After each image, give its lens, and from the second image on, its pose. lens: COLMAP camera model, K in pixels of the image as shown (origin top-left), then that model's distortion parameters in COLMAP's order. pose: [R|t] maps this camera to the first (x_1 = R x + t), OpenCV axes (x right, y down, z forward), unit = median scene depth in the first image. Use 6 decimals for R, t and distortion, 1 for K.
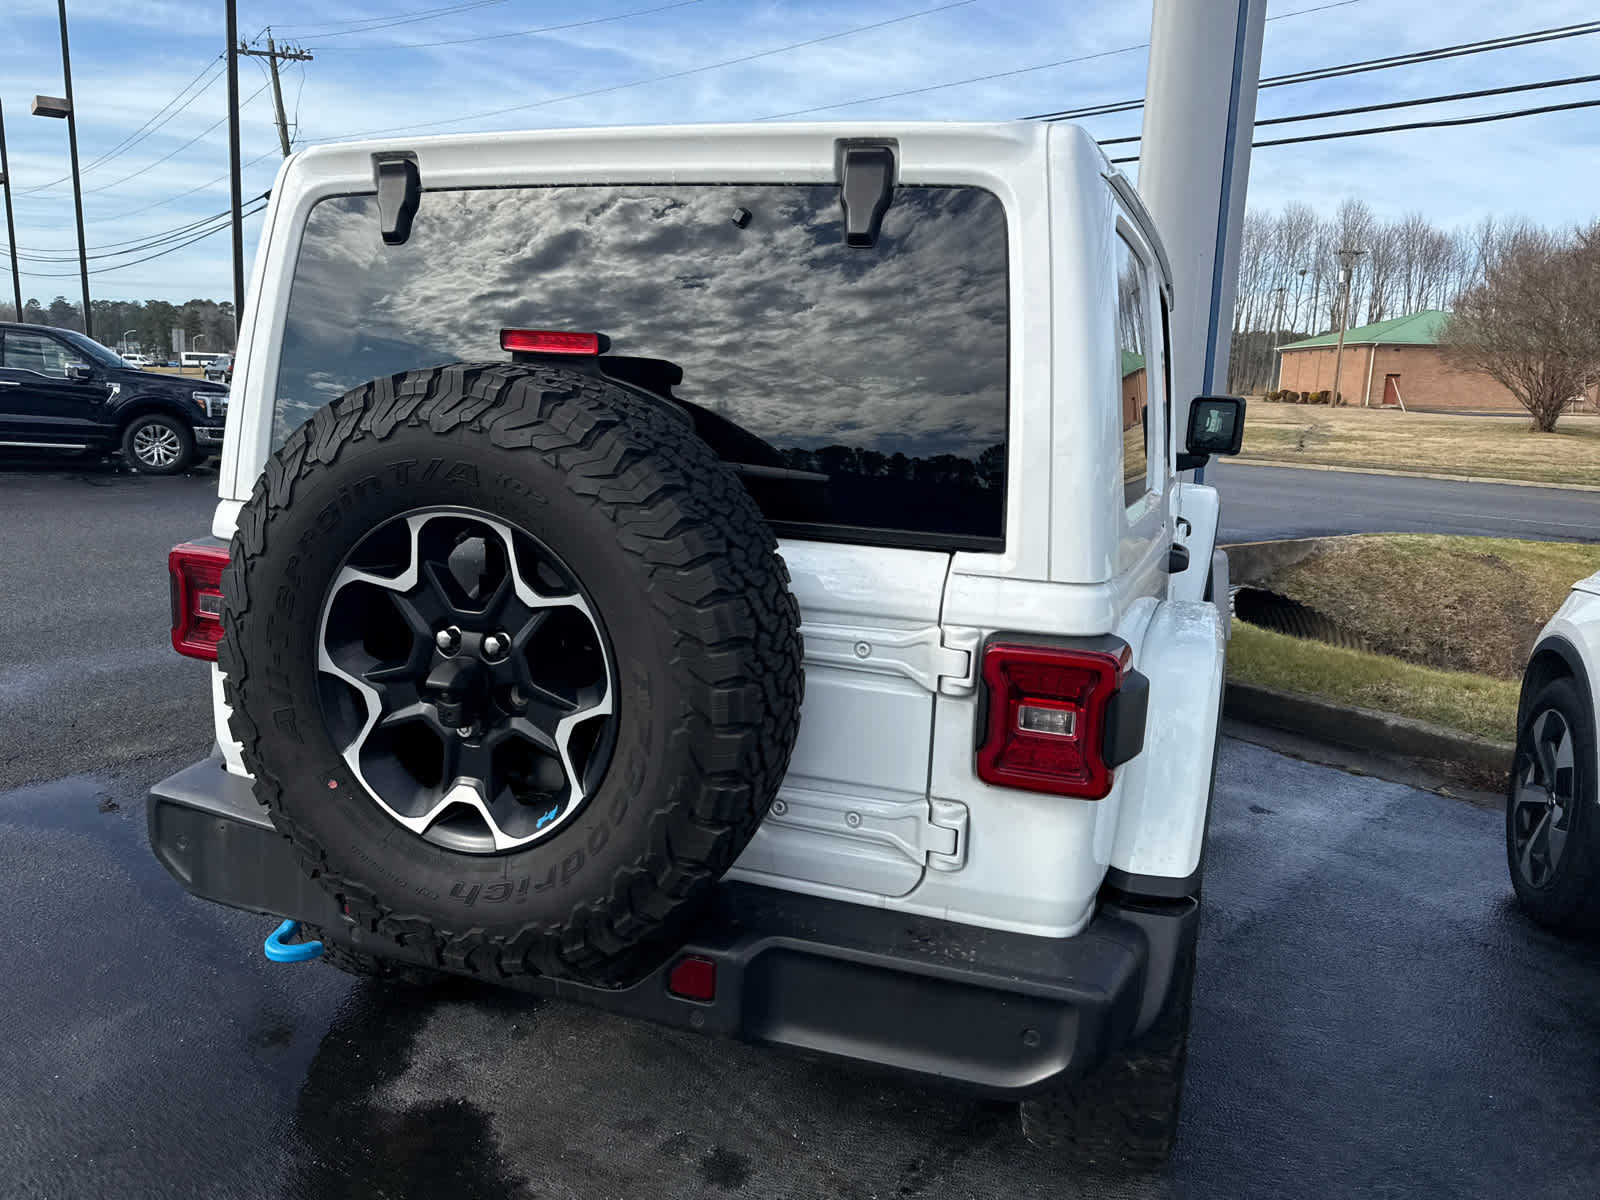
lens RADIAL K [[1143.0, 0, 794.1], [0, 1143.0, 592.3], [0, 0, 1]] dist [0.034194, -0.033545]
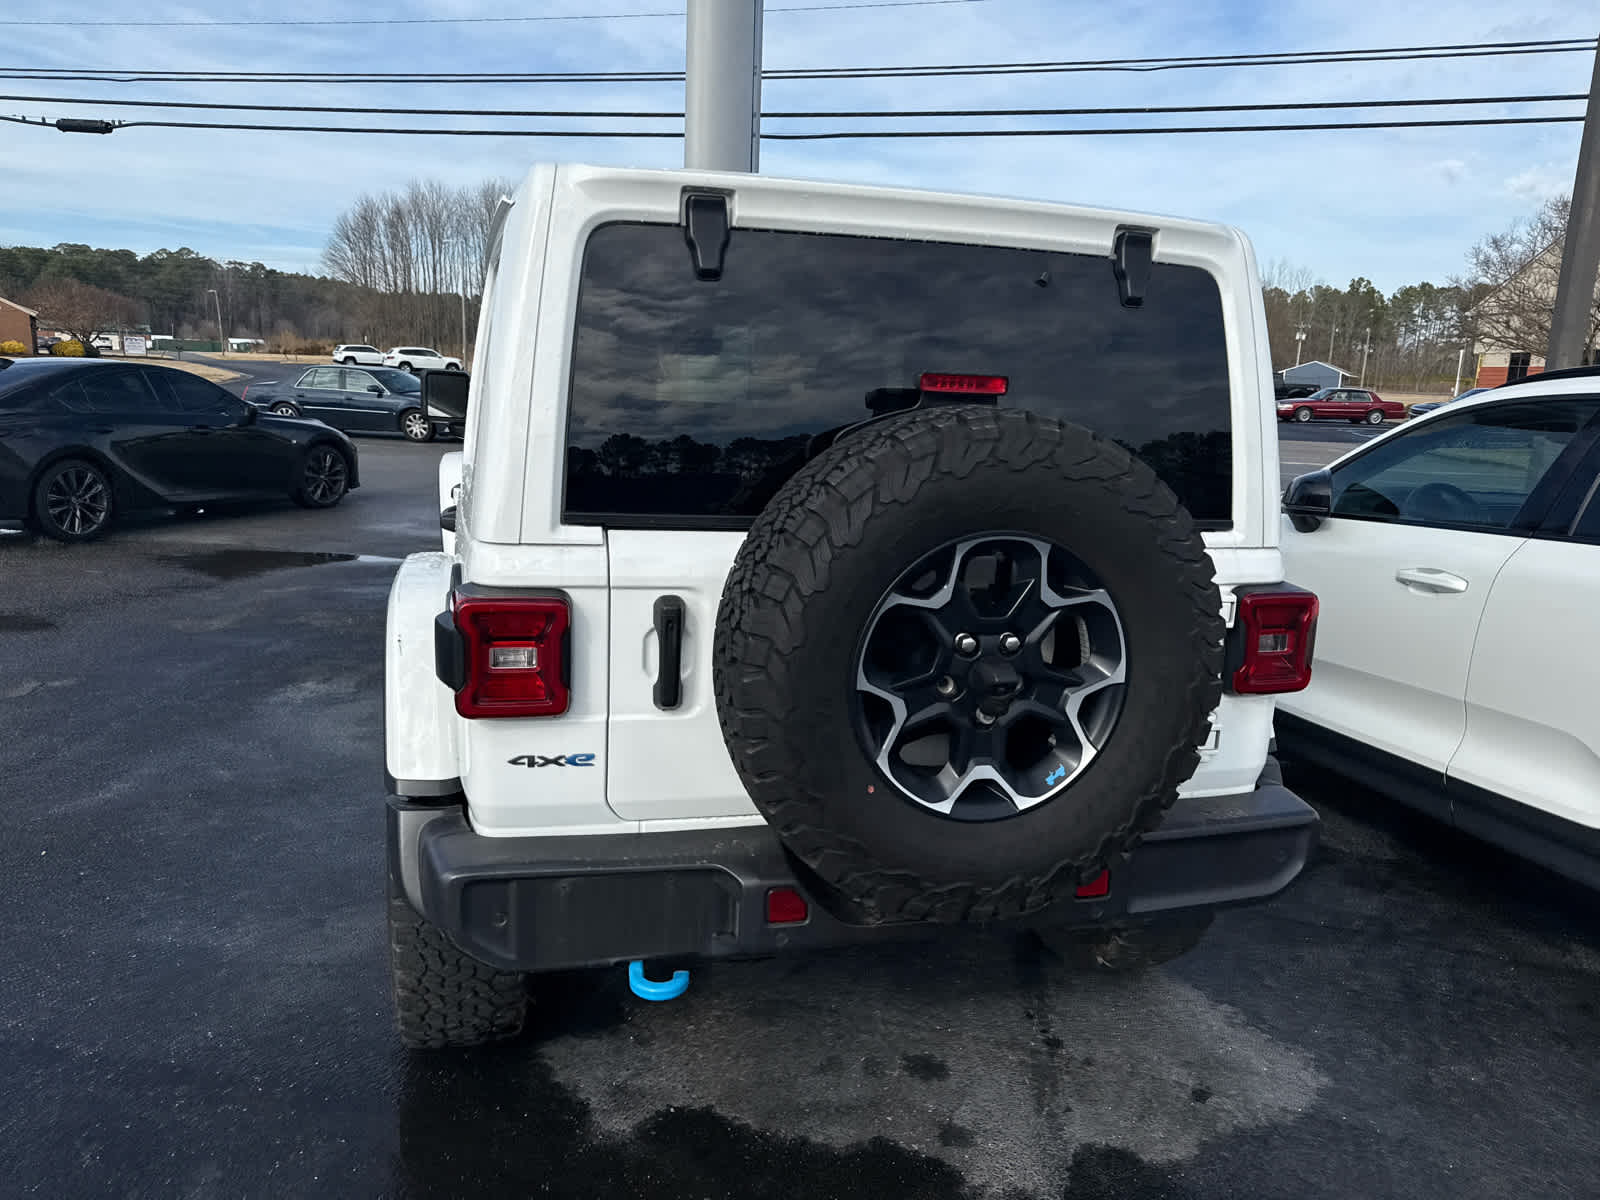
lens RADIAL K [[1143.0, 0, 794.1], [0, 1143.0, 592.3], [0, 0, 1]] dist [0.034194, -0.033545]
pose [[0.821296, -0.114535, 0.558887, -1.068979], [0.097208, 0.993409, 0.060734, -0.097052], [-0.562160, 0.004448, 0.827017, 0.131223]]
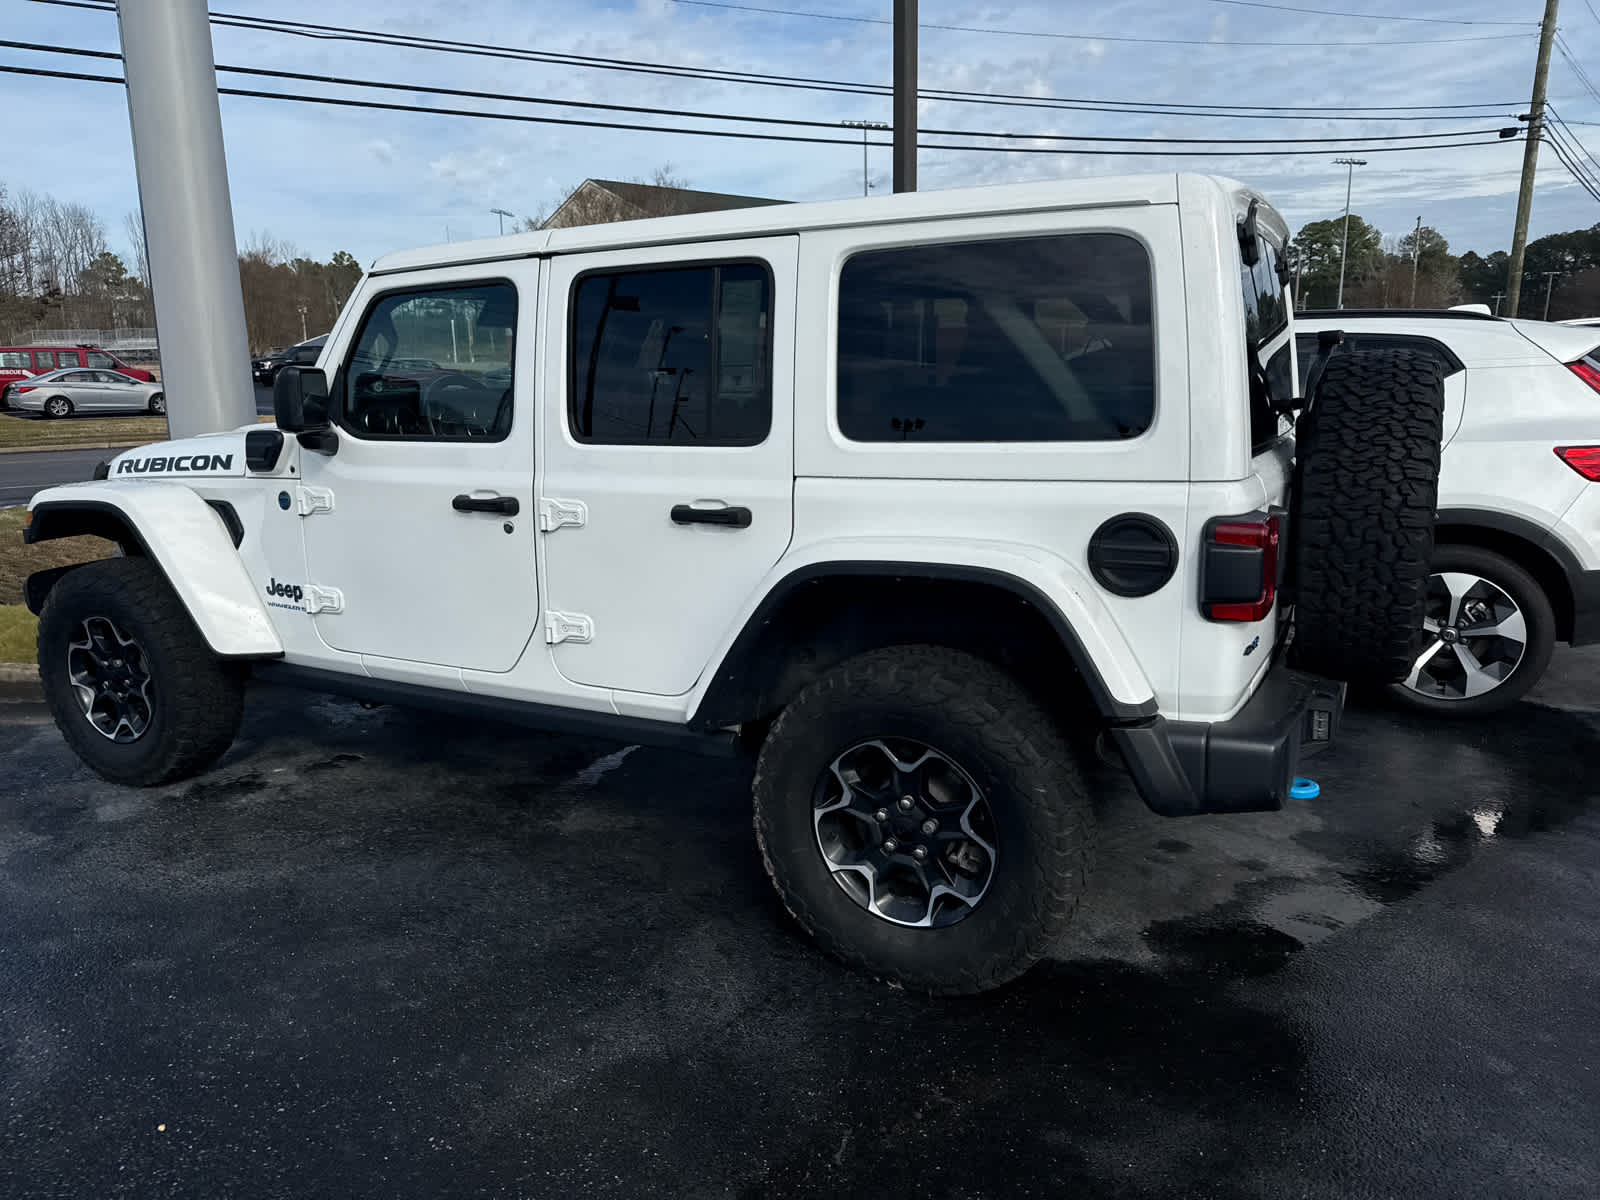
lens RADIAL K [[1144.4, 0, 795.4], [0, 1144.4, 600.0], [0, 0, 1]] dist [0.017671, -0.018319]
pose [[0.139744, -0.246549, 0.959002, -2.196649], [0.204298, 0.954846, 0.215710, -0.396376], [-0.968883, 0.165778, 0.183804, 1.598471]]
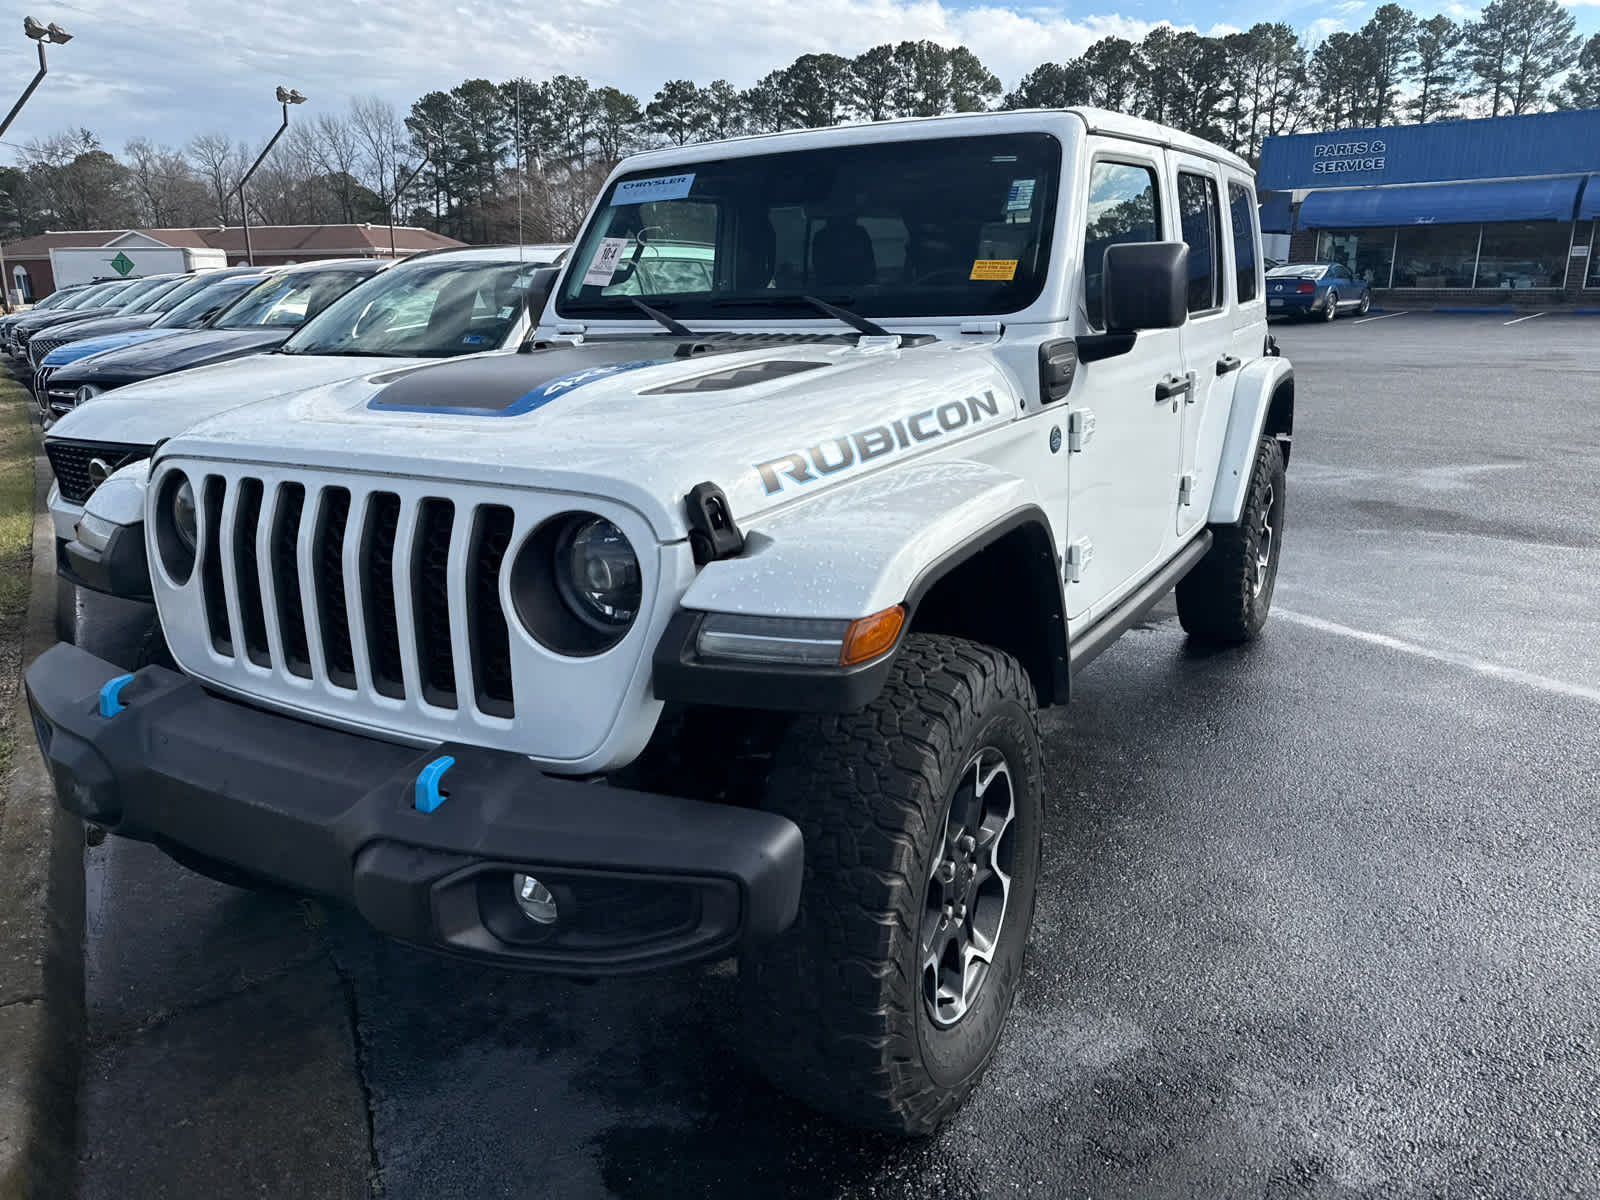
lens RADIAL K [[1144.4, 0, 795.4], [0, 1144.4, 585.6], [0, 0, 1]] dist [0.020263, -0.017077]
pose [[-0.983177, -0.064949, 0.170719, -0.001644], [0.016616, 0.898967, 0.437701, -0.827761], [-0.181899, 0.433175, -0.882764, 4.572913]]
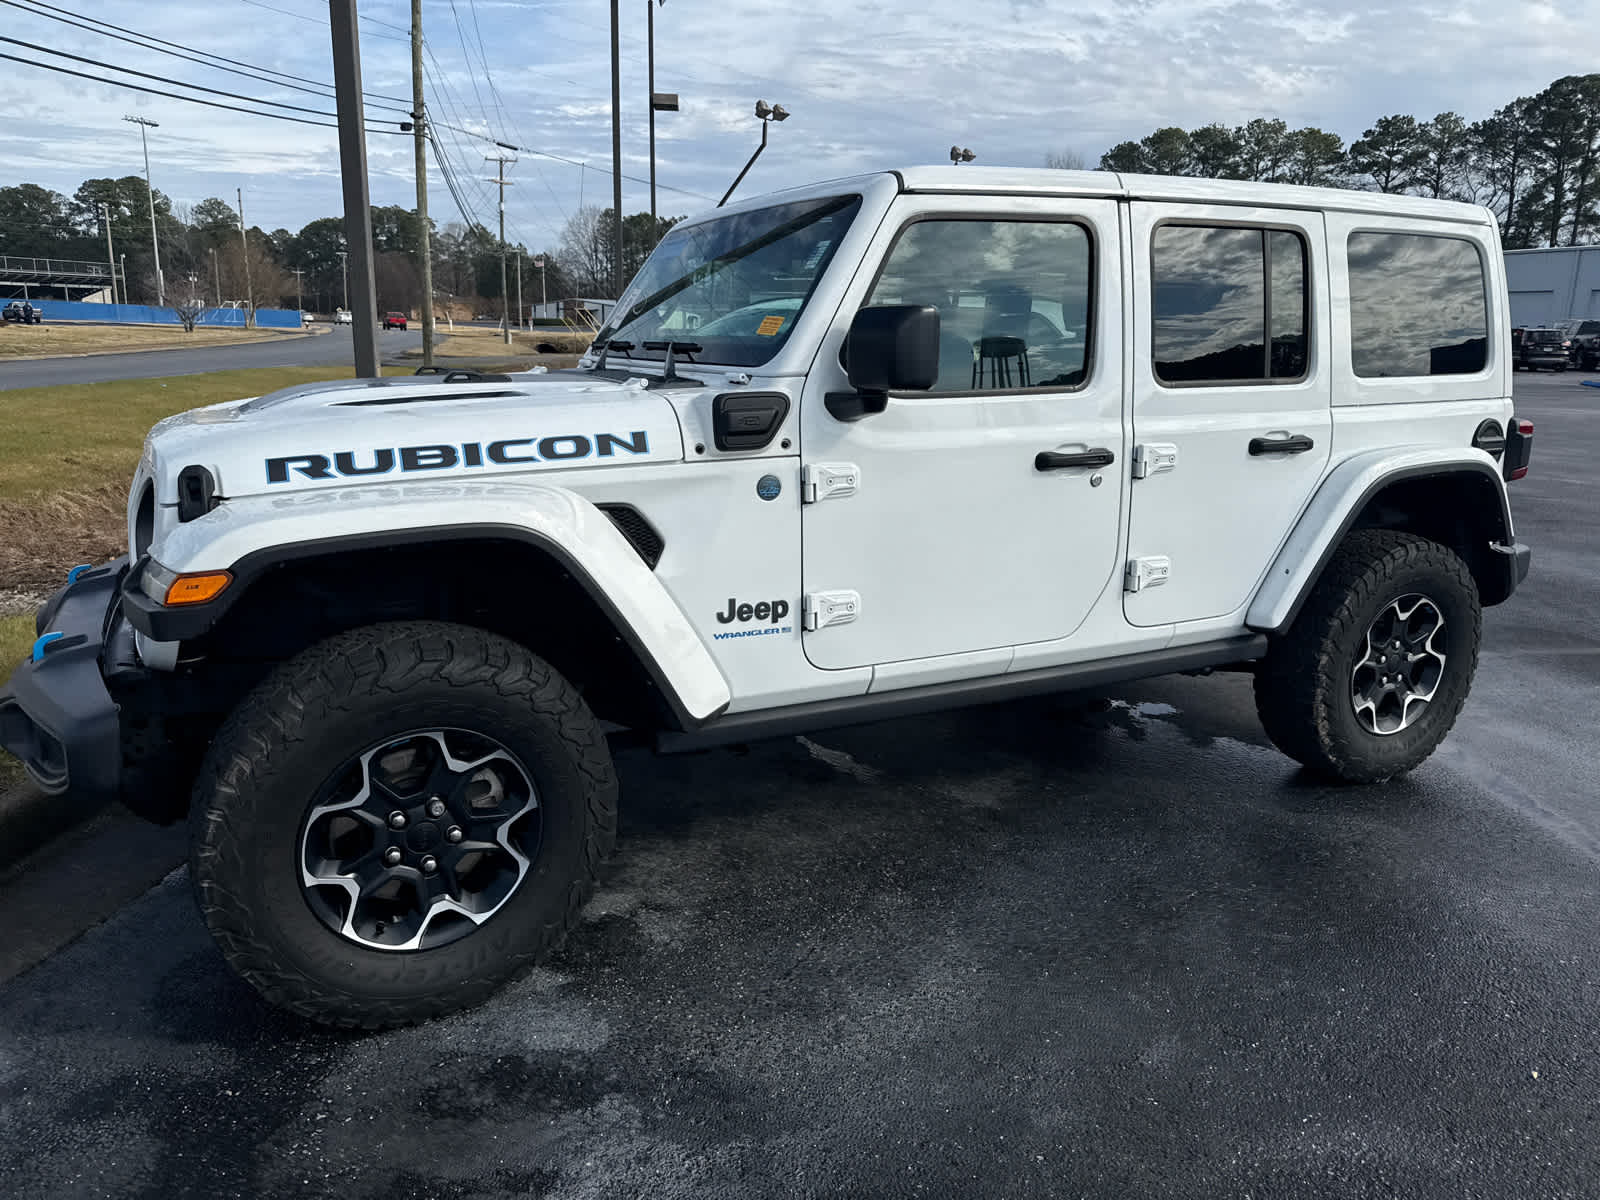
lens RADIAL K [[1144.4, 0, 795.4], [0, 1144.4, 585.6], [0, 0, 1]] dist [0.020263, -0.017077]
pose [[-0.732356, -0.198963, 0.651206, -1.221037], [0.084015, 0.922648, 0.376381, -0.792339], [-0.675719, 0.330356, -0.658990, 4.114185]]
